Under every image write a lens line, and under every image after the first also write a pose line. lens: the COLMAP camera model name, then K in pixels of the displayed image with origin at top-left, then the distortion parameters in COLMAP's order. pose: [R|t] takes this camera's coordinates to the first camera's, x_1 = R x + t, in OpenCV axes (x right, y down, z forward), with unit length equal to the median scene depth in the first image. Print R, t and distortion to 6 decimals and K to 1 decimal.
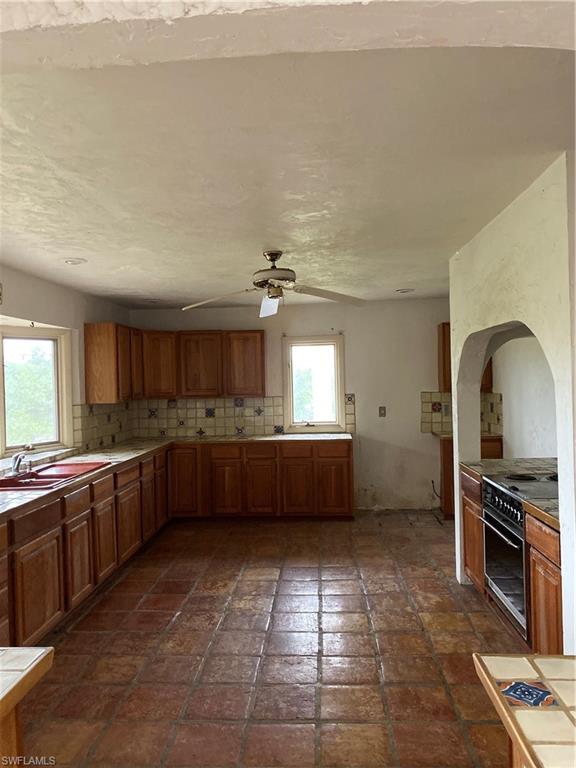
lens RADIAL K [[589.2, 0, 290.1], [0, 589.2, 385.9], [0, 0, 1]] dist [0.034057, -0.008535]
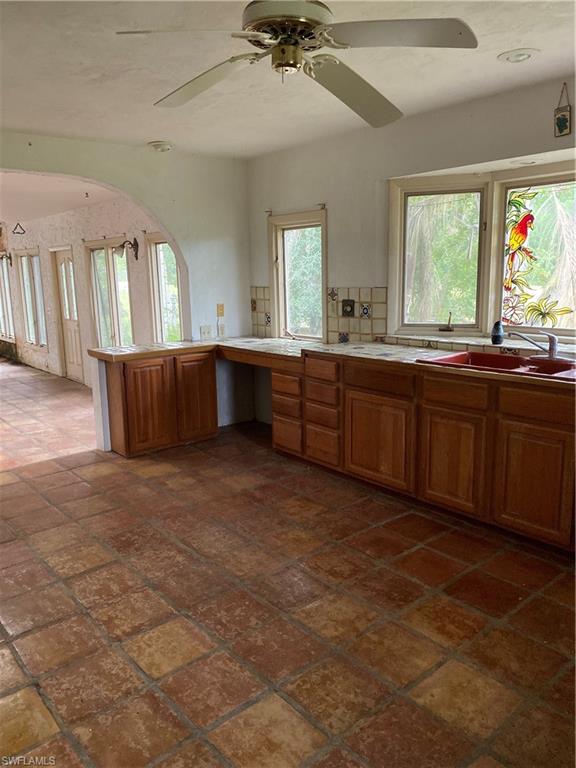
lens RADIAL K [[589.2, 0, 291.9], [0, 589.2, 382.3], [0, 0, 1]] dist [0.034057, -0.008535]
pose [[-0.722672, 0.172930, -0.669209, 0.360707], [0.033993, 0.975917, 0.215478, -0.008024], [0.690355, 0.132972, -0.711146, 1.451627]]
